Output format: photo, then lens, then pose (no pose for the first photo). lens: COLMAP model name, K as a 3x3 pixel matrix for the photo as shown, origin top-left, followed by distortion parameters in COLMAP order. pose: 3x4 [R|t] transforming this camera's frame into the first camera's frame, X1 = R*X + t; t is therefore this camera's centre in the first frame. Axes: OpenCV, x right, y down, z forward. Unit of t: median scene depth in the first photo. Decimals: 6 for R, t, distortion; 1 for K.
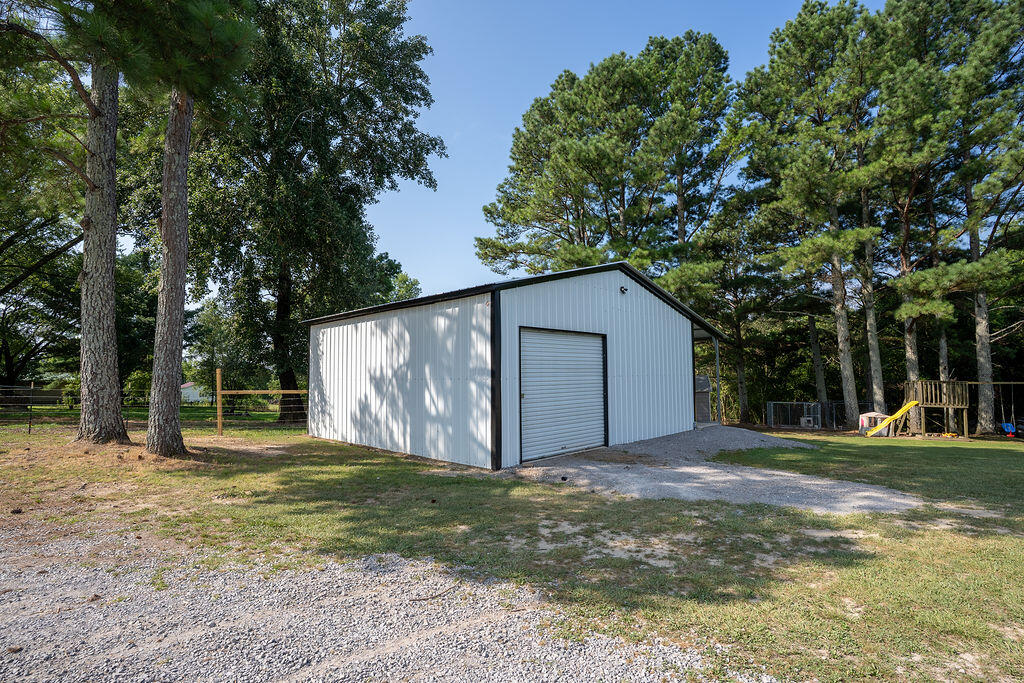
lens RADIAL K [[501.5, 0, 506.6], [0, 501.5, 344.7], [0, 0, 1]] dist [-0.056134, 0.019984]
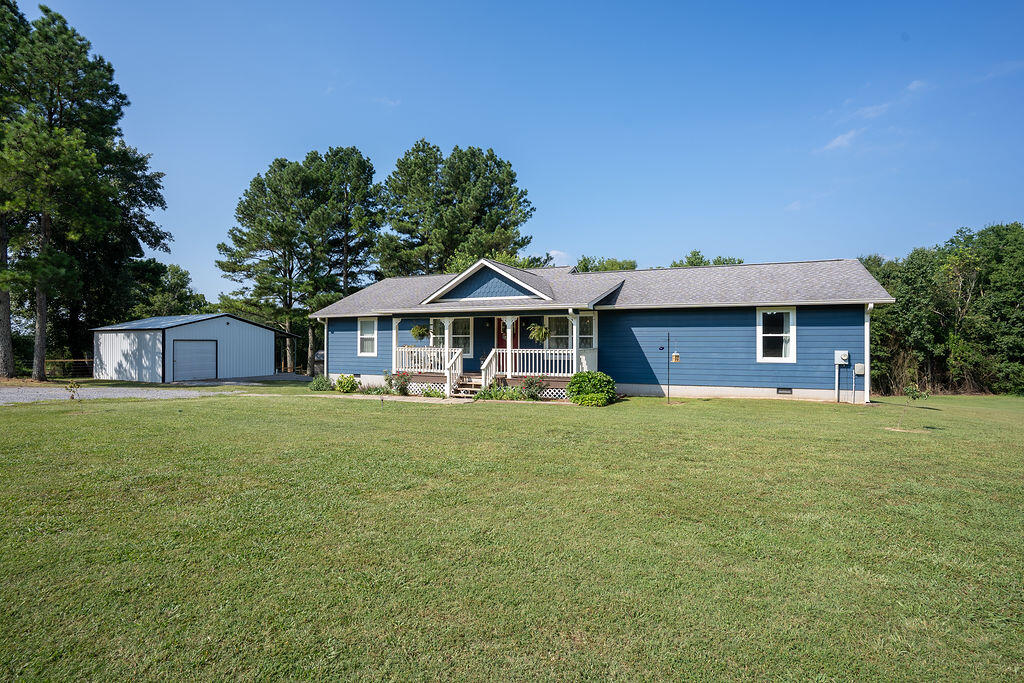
lens RADIAL K [[501.5, 0, 504.3], [0, 501.5, 345.8], [0, 0, 1]] dist [-0.056134, 0.019984]
pose [[0.941226, 0.011978, 0.337566, 0.367599], [-0.032578, 0.997931, 0.055427, -0.090945], [-0.336203, -0.063166, 0.939669, -1.024818]]
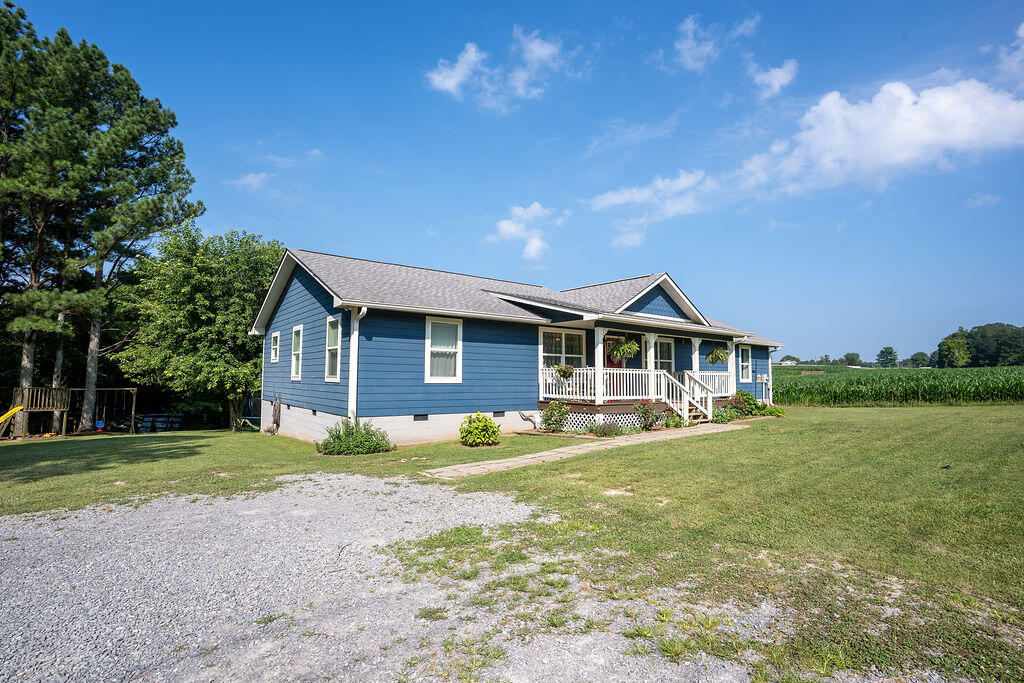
lens RADIAL K [[501.5, 0, 510.7], [0, 501.5, 335.5], [0, 0, 1]] dist [-0.056134, 0.019984]
pose [[0.145241, 0.092562, 0.985057, -0.085869], [-0.065820, 0.994313, -0.083726, -0.024608], [-0.987204, -0.052676, 0.150508, -0.248767]]
